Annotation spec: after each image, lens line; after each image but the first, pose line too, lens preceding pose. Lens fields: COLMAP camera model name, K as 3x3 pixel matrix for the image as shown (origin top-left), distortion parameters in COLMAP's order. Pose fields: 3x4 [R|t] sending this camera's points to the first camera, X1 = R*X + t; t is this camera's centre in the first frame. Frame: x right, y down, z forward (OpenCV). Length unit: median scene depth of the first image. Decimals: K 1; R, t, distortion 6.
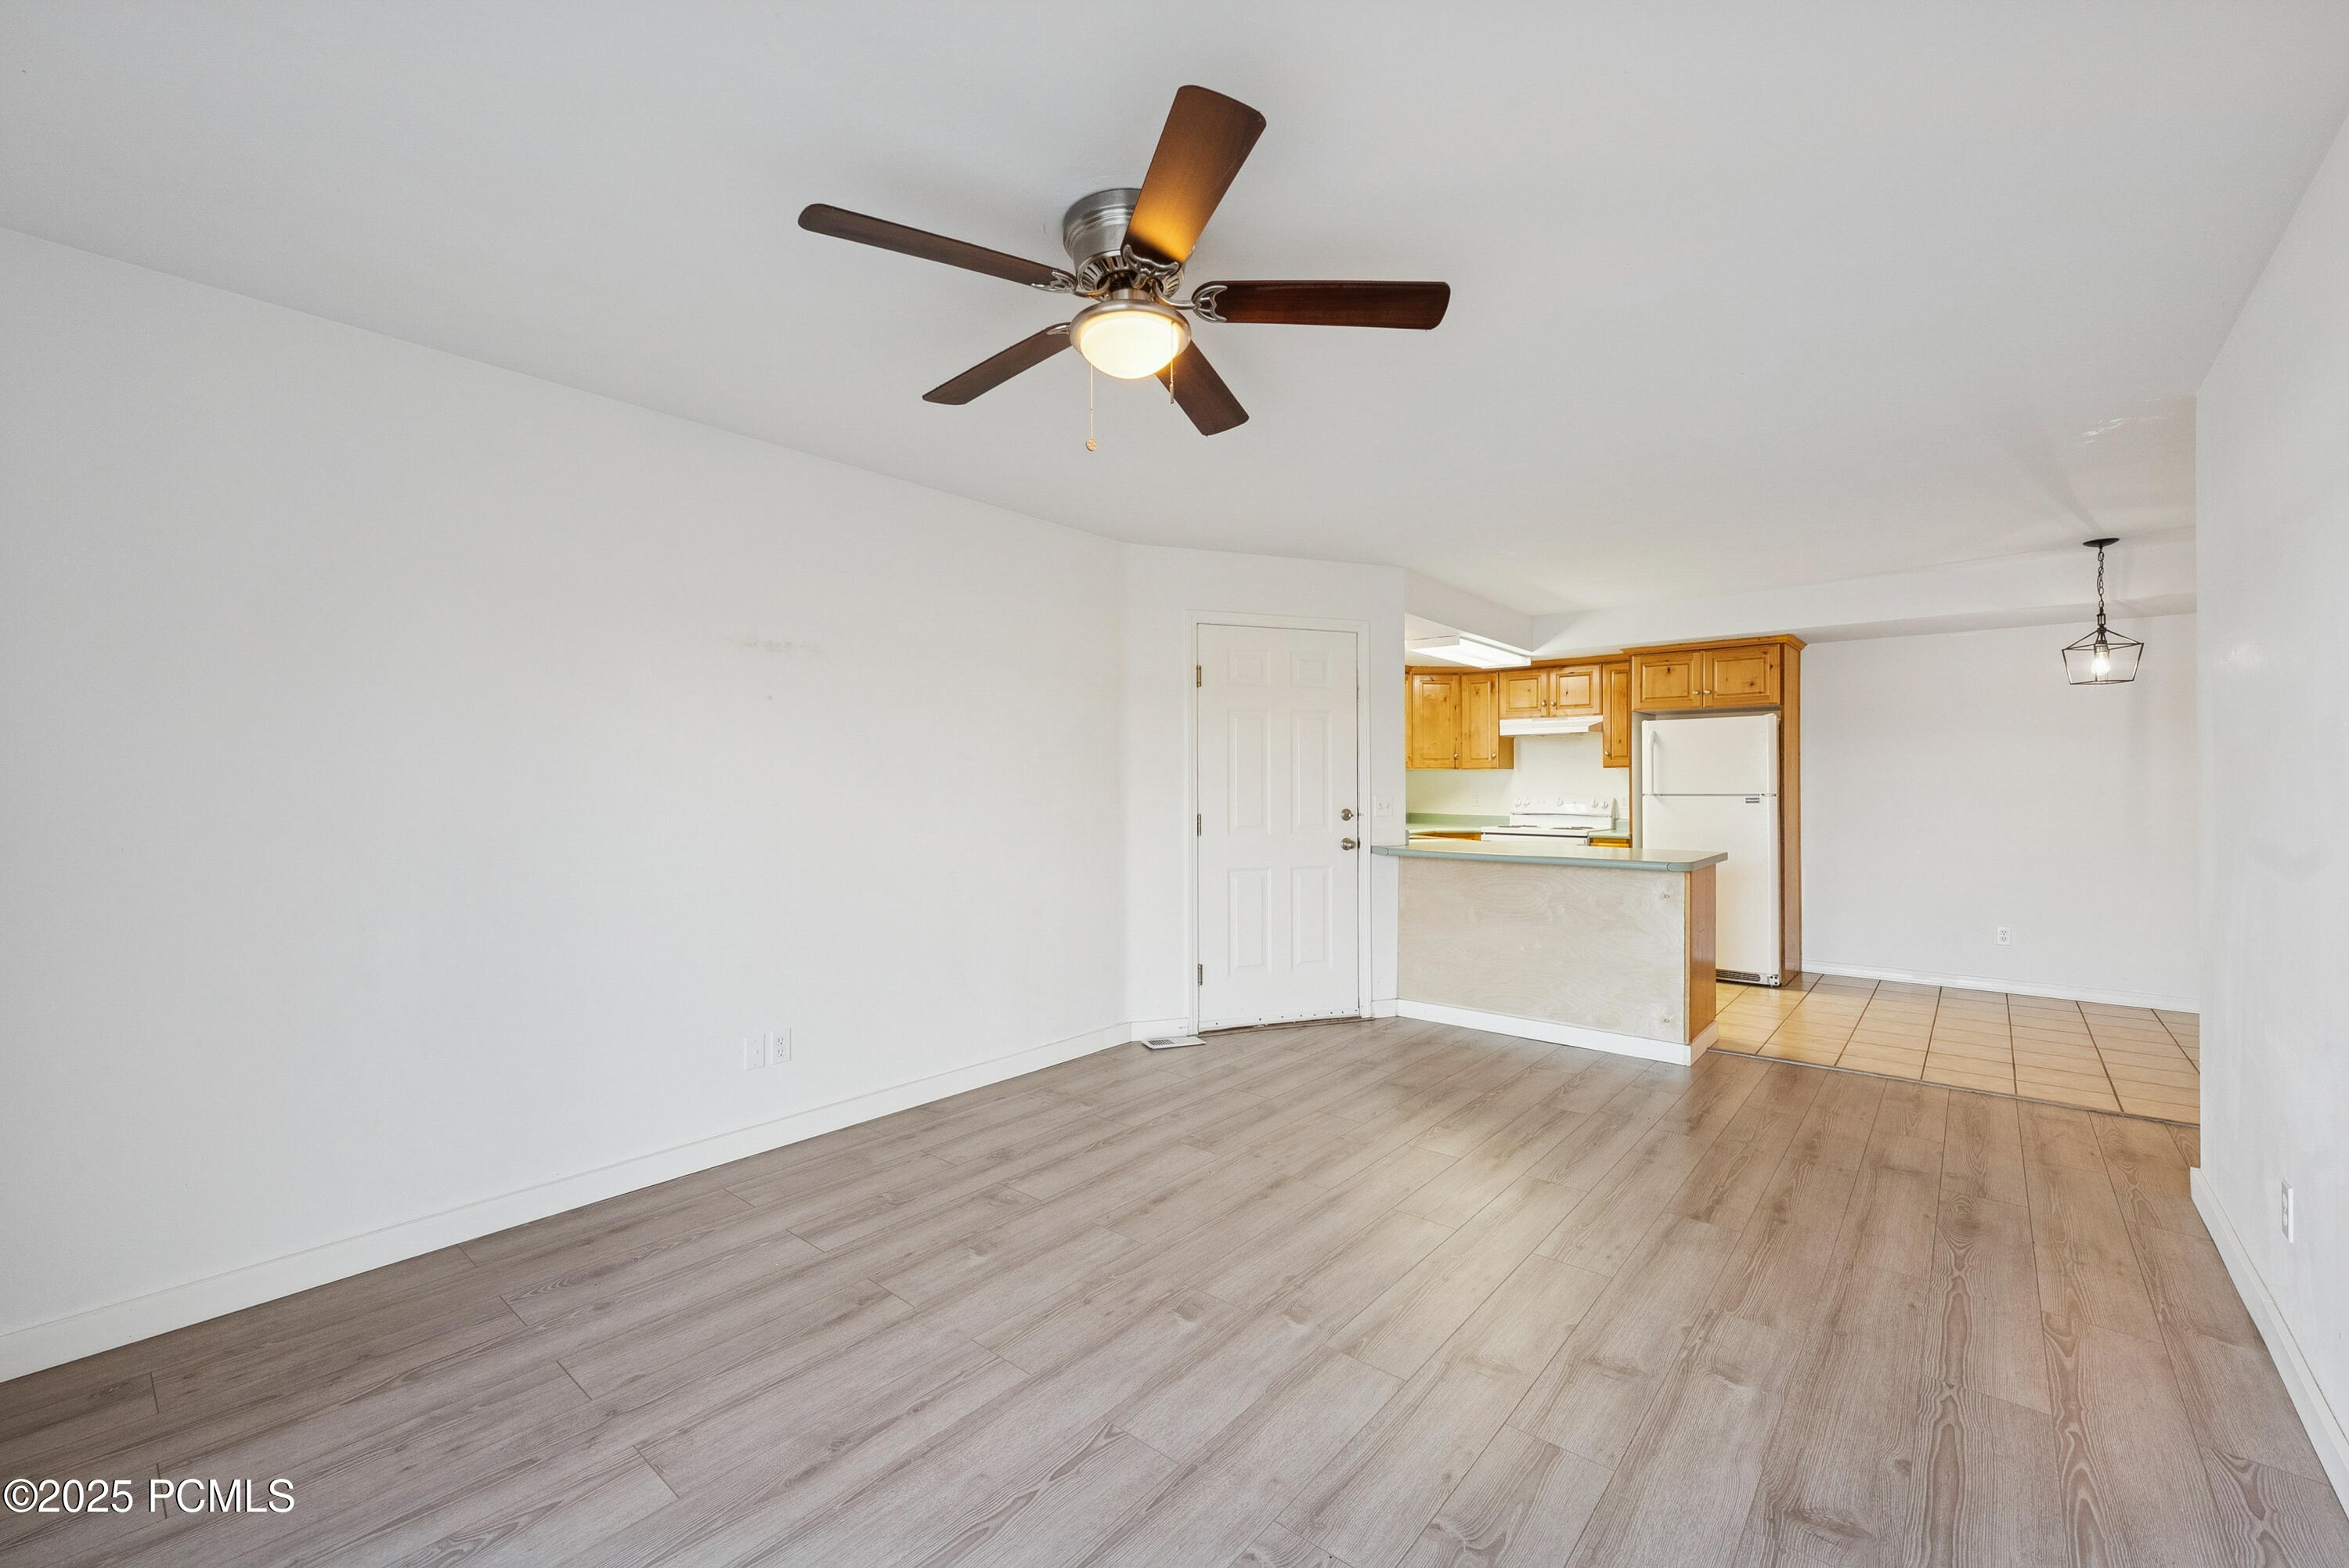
lens RADIAL K [[964.5, 0, 1174.7], [0, 964.5, 778.2], [0, 0, 1]] dist [0.005943, -0.001897]
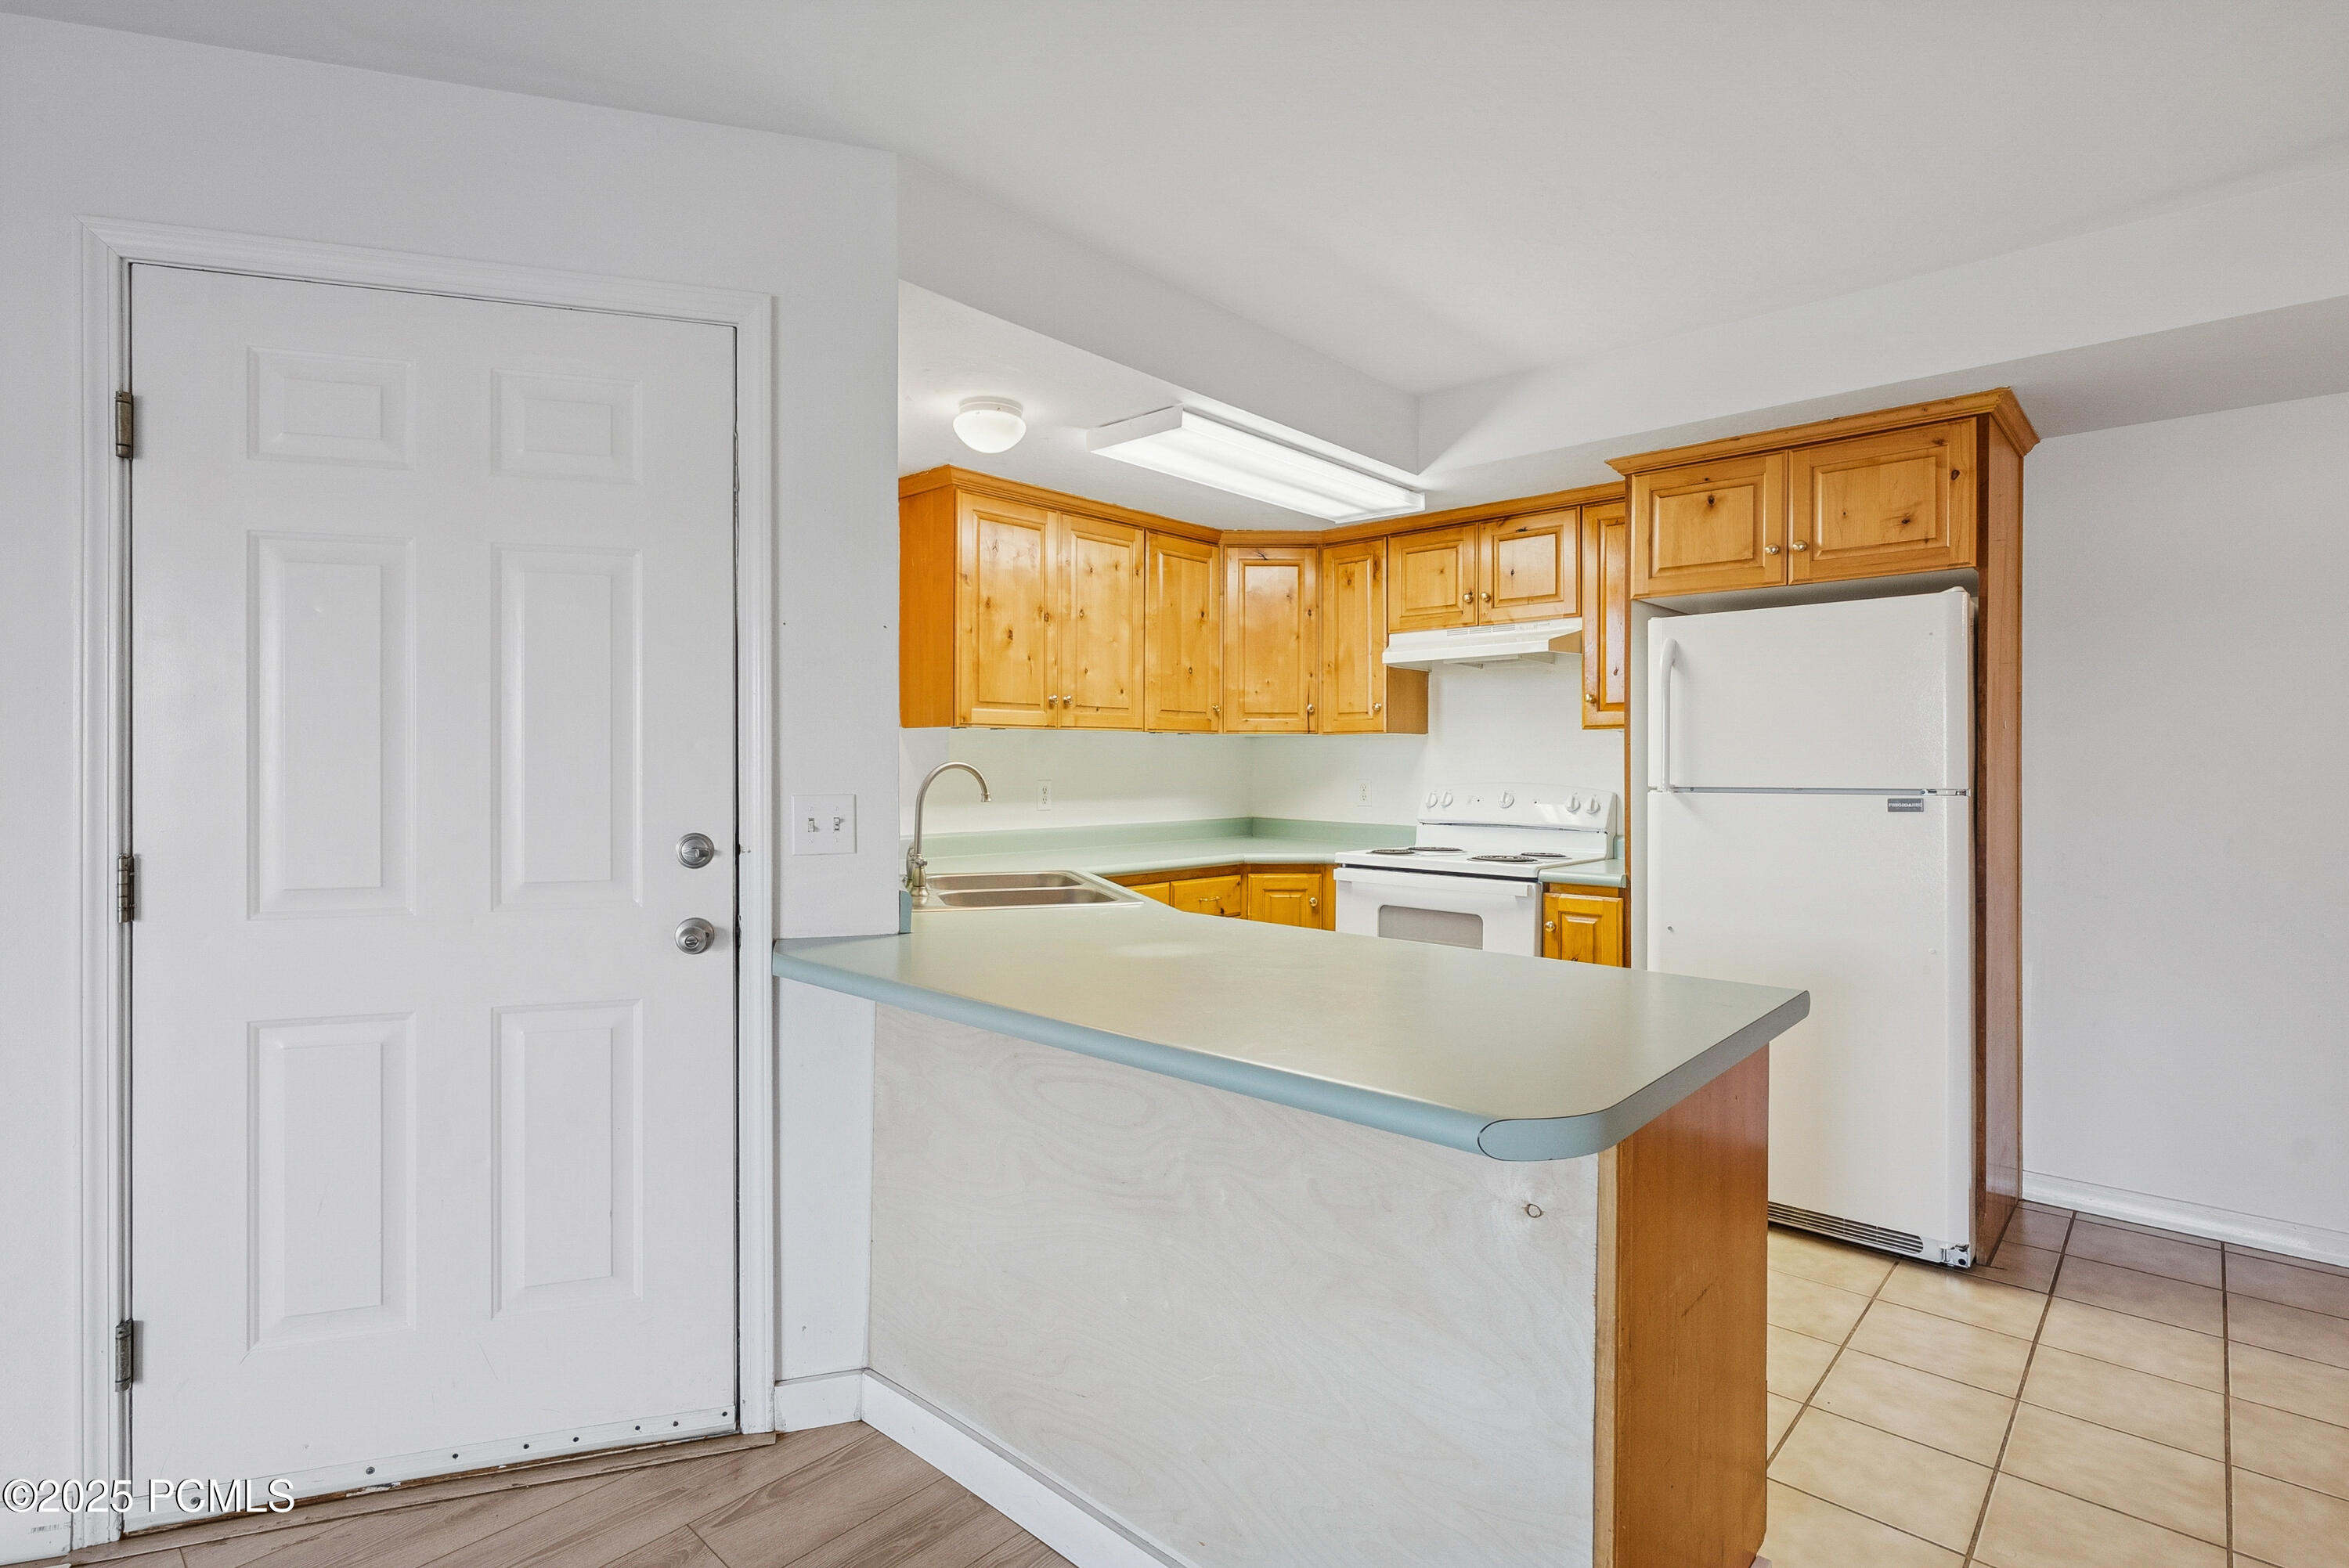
lens RADIAL K [[1130.8, 0, 1168.1], [0, 1130.8, 762.9], [0, 0, 1]] dist [0.002604, -0.002985]
pose [[0.998885, 0.002349, -0.047142, 0.388526], [-0.002055, 0.999978, 0.006292, 0.003753], [0.047156, -0.006188, 0.998868, 0.638799]]
